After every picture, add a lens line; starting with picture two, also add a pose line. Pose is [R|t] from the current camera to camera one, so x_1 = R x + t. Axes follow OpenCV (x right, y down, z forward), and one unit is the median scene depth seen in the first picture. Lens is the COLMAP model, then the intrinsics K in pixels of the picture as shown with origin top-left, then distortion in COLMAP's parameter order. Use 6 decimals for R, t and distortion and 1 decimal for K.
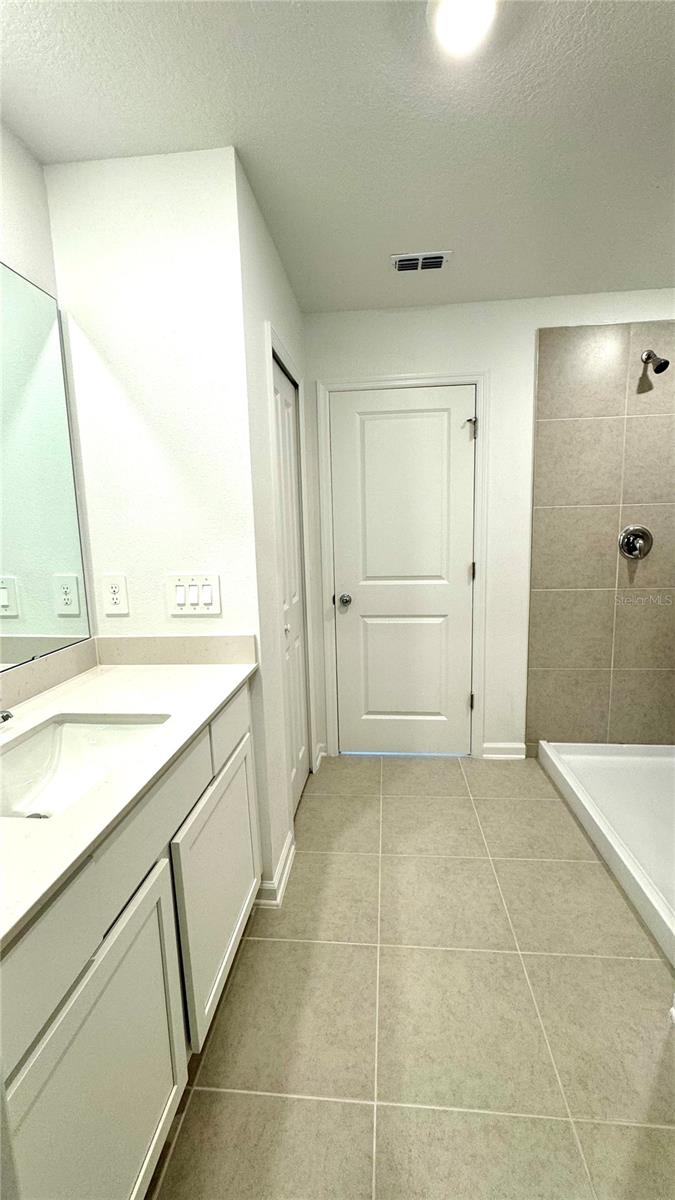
lens RADIAL K [[494.2, 0, 337.5], [0, 494.2, 600.0], [0, 0, 1]] dist [-0.000043, -0.000066]
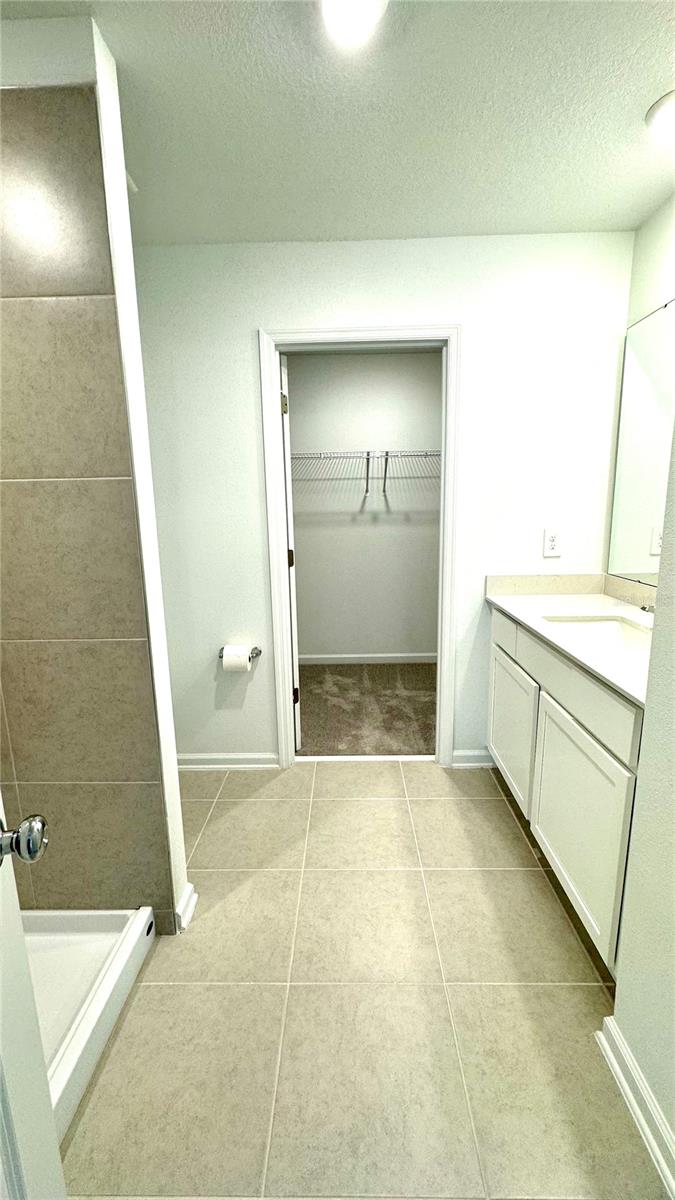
lens RADIAL K [[494.2, 0, 337.5], [0, 494.2, 600.0], [0, 0, 1]] dist [-0.000043, -0.000066]
pose [[-0.996076, 0.060581, -0.064525, 0.338380], [0.035811, 0.942553, 0.332132, -0.281820], [0.080939, 0.328518, -0.941023, 1.871027]]
